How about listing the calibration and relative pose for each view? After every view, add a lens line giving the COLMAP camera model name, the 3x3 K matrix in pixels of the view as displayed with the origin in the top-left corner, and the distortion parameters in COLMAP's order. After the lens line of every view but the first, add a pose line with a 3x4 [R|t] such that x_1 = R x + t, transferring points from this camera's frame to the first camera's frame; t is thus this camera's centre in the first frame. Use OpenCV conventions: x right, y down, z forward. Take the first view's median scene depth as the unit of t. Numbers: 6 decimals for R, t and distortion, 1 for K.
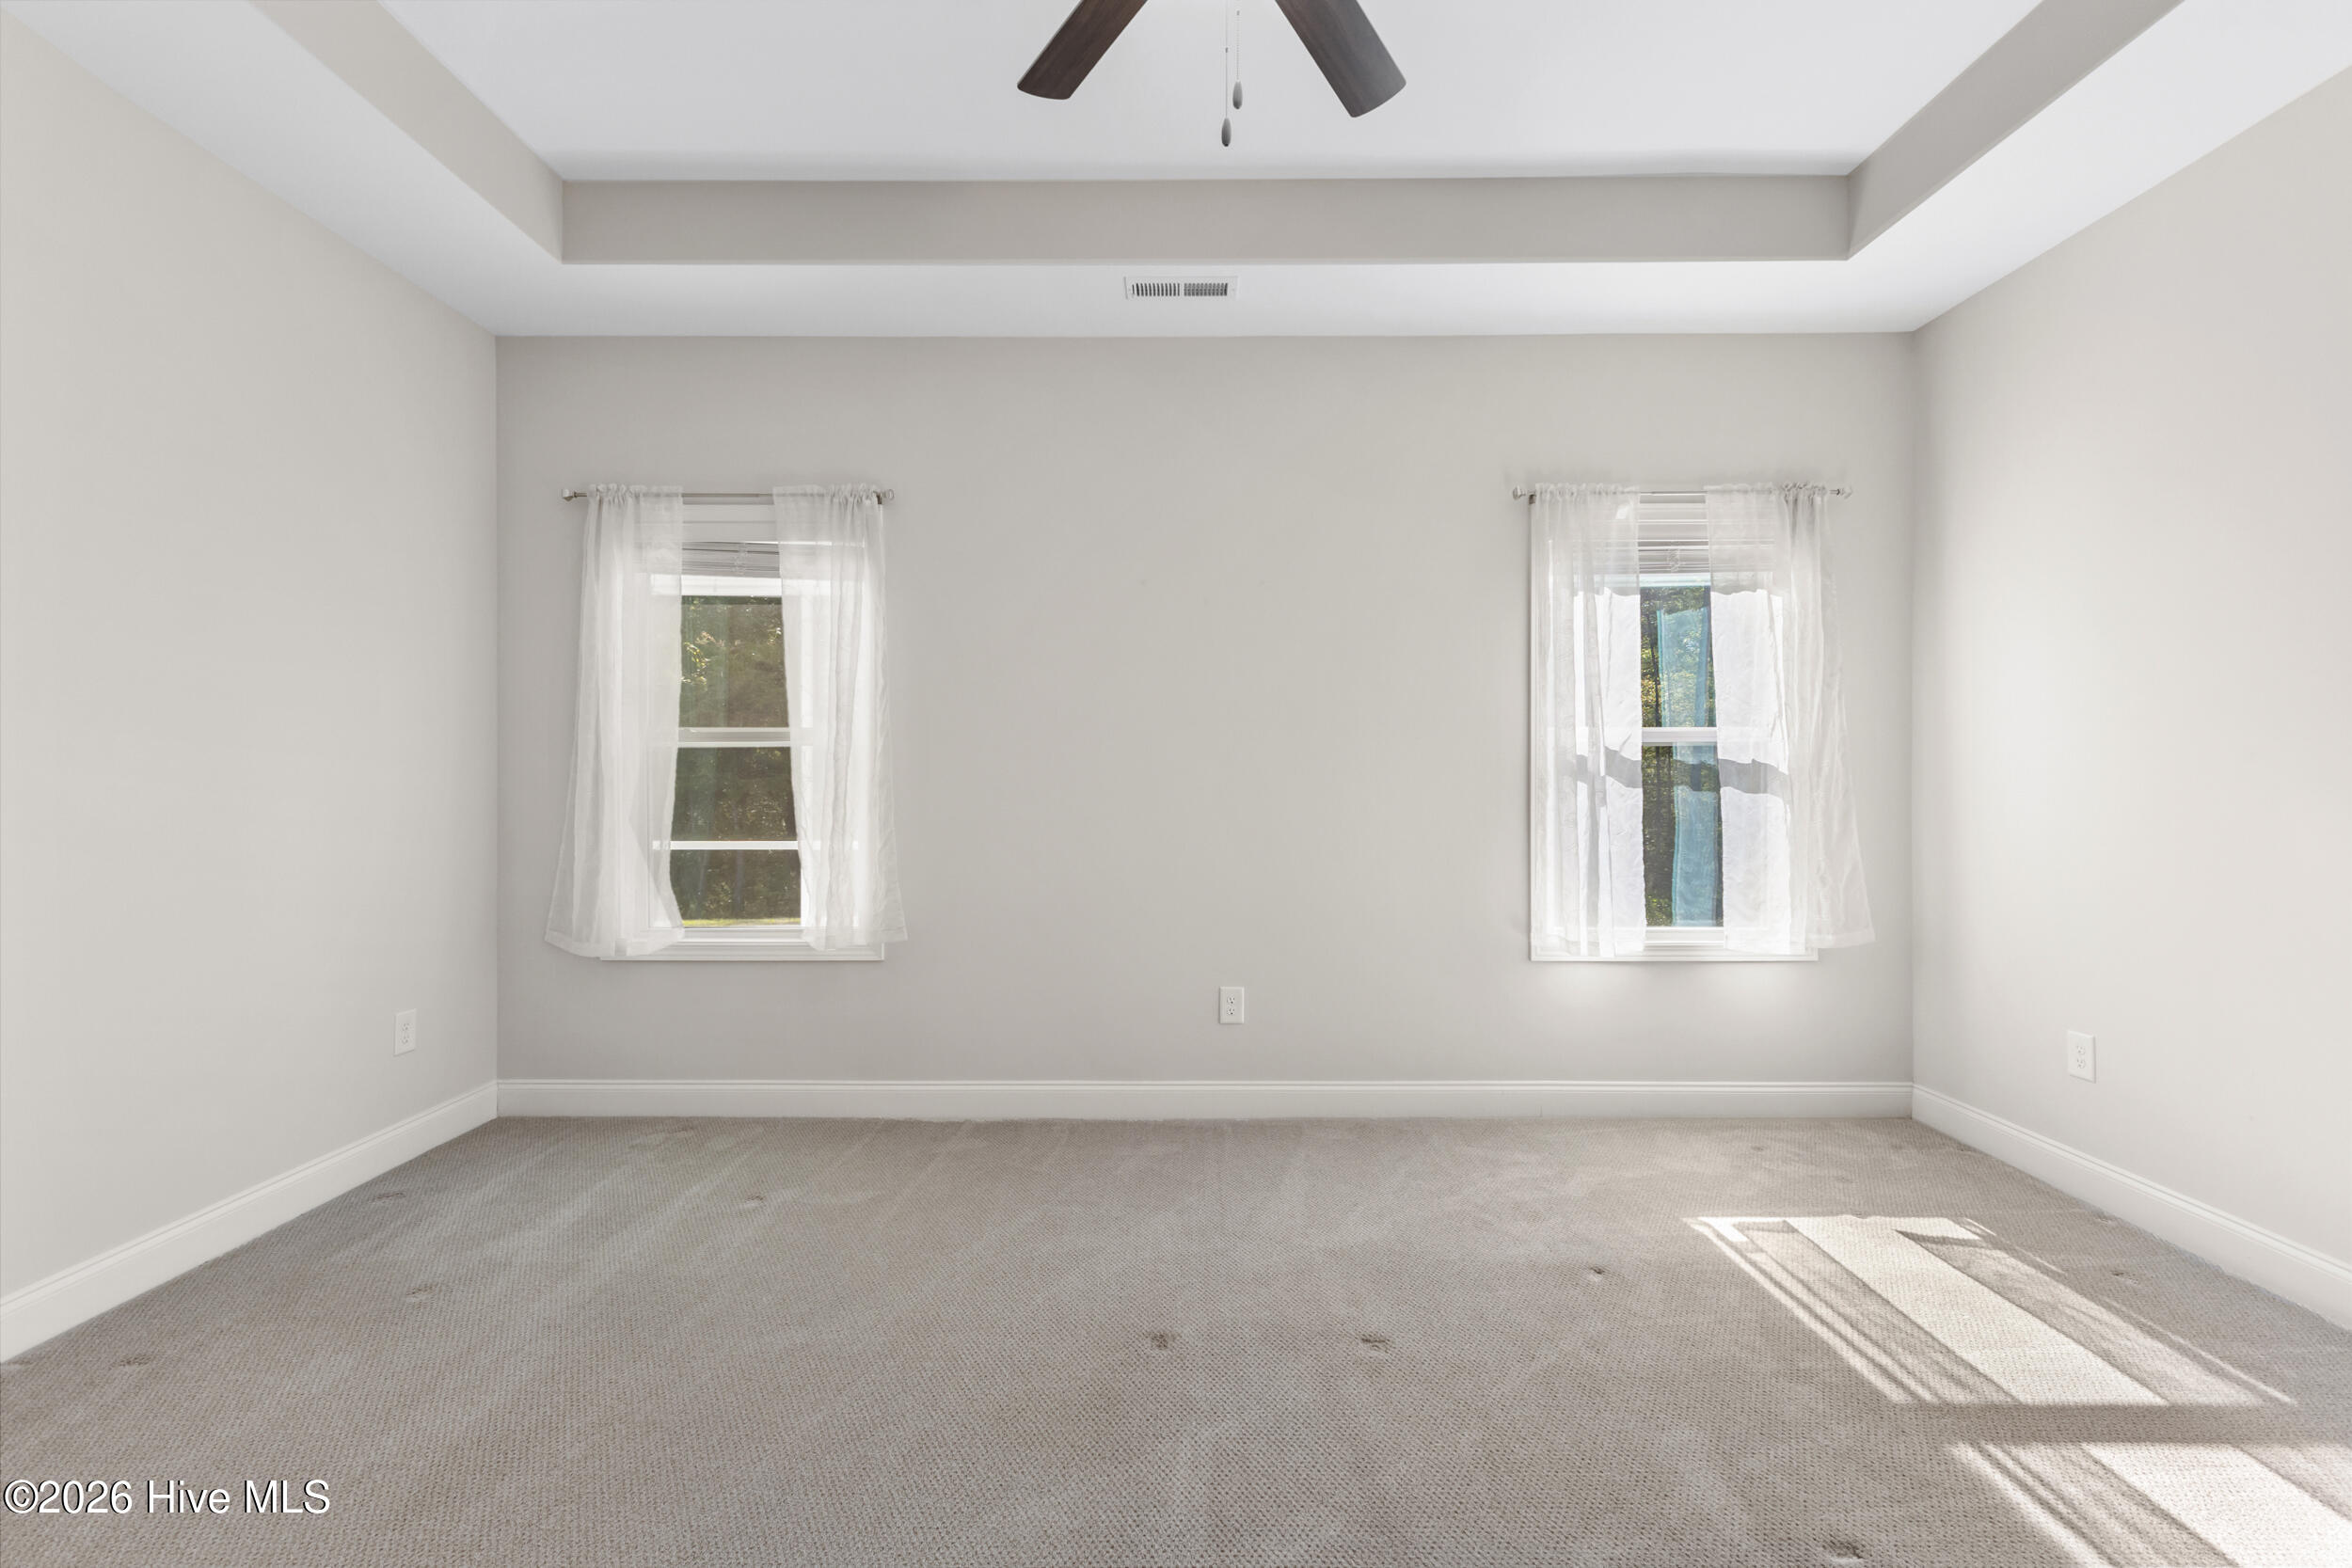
lens RADIAL K [[1007.7, 0, 1174.0], [0, 1007.7, 782.2], [0, 0, 1]] dist [0.012954, -0.003052]
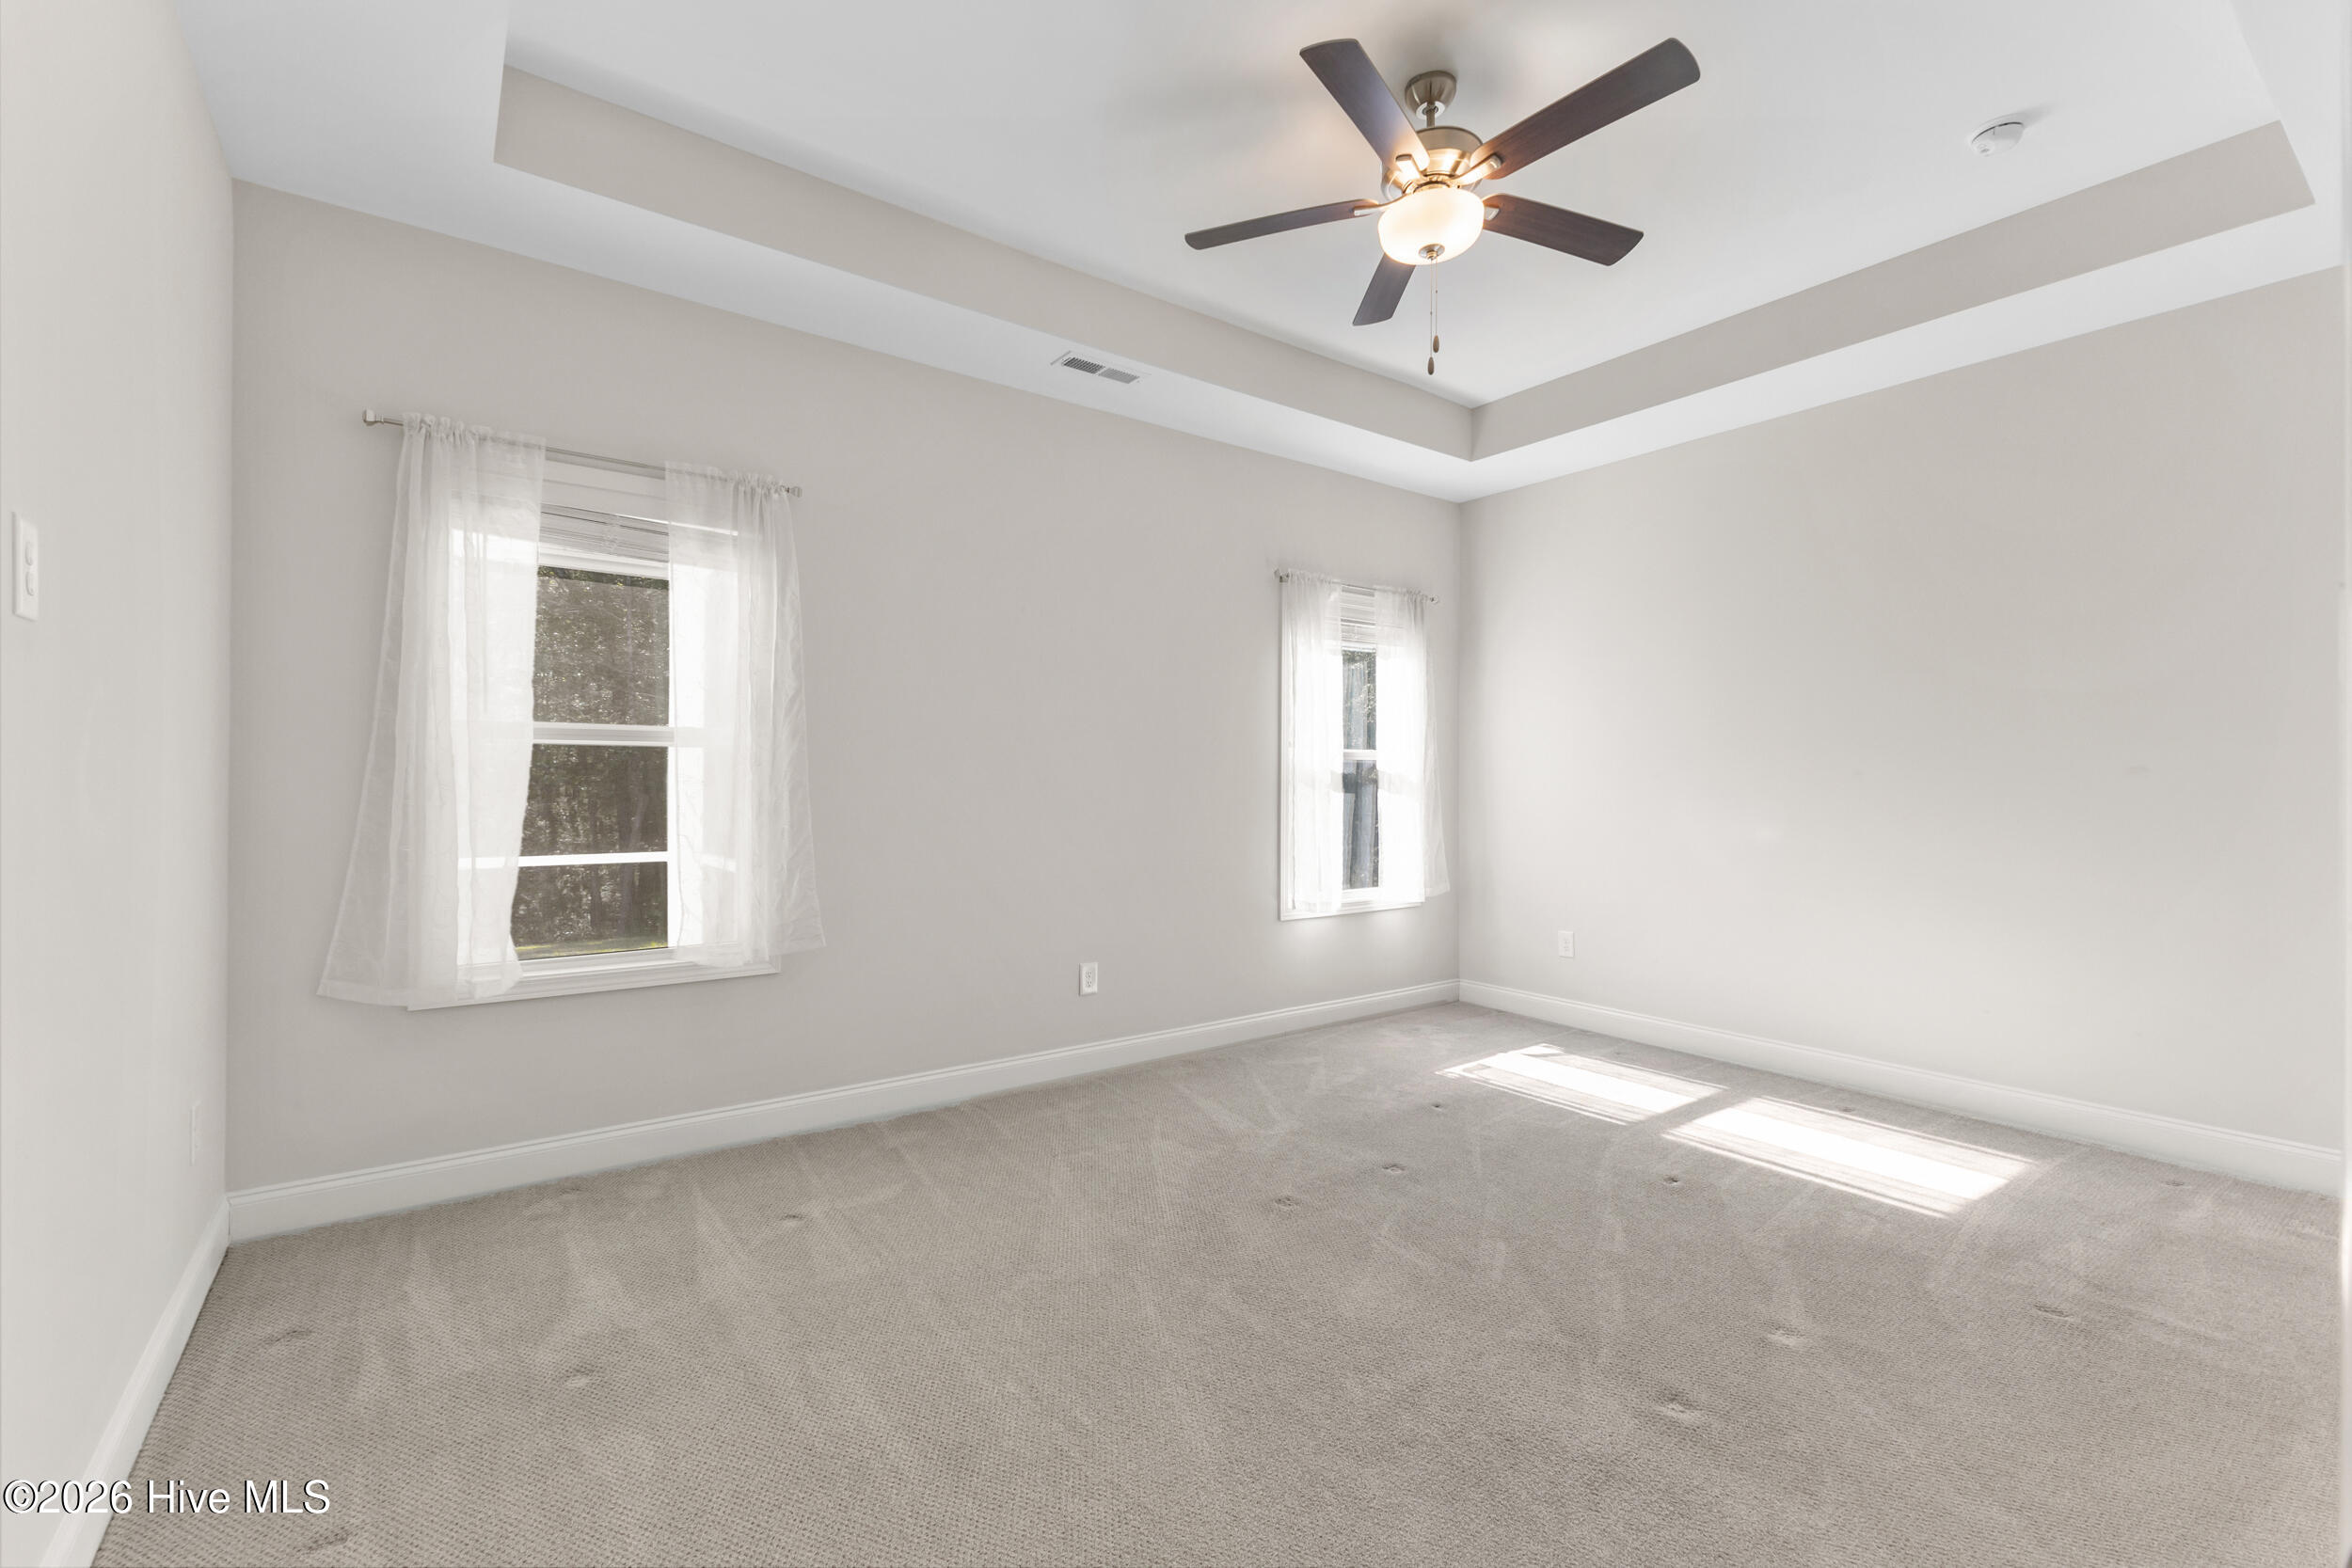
lens RADIAL K [[1007.7, 0, 1185.8], [0, 1007.7, 782.7], [0, 0, 1]] dist [0.012954, -0.003052]
pose [[0.801477, 0.004604, 0.598008, -0.563119], [-0.004193, 0.999989, -0.002079, -0.004006], [-0.598011, -0.000841, 0.801487, -0.003451]]
